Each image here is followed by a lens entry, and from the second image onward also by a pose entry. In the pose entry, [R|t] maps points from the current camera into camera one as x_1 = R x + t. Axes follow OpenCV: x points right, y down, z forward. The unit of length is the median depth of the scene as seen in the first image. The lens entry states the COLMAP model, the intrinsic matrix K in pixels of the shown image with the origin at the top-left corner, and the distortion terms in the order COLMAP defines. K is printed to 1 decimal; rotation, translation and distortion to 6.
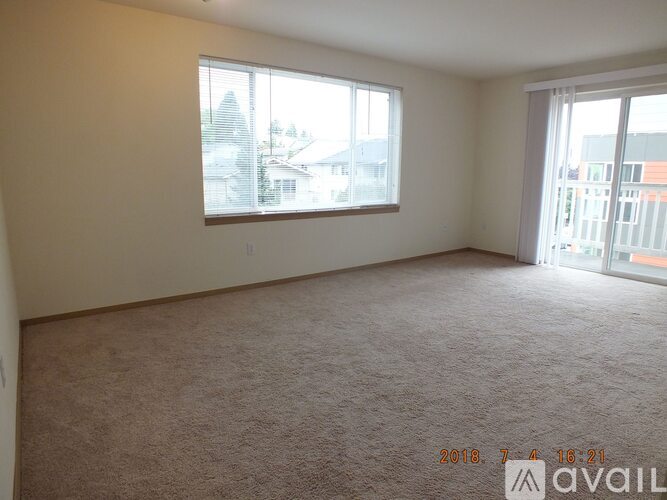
lens RADIAL K [[419.9, 0, 334.2], [0, 419.9, 245.9], [0, 0, 1]] dist [-0.070683, 0.002560]
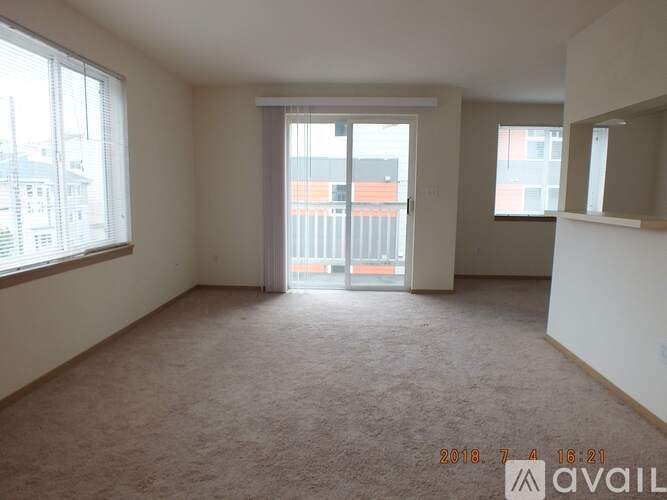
lens RADIAL K [[419.9, 0, 334.2], [0, 419.9, 245.9], [0, 0, 1]] dist [-0.070683, 0.002560]
pose [[0.621374, -0.097935, 0.777370, -0.227590], [0.129266, 0.991375, 0.021570, -0.086265], [-0.772777, 0.087085, 0.628674, 0.411209]]
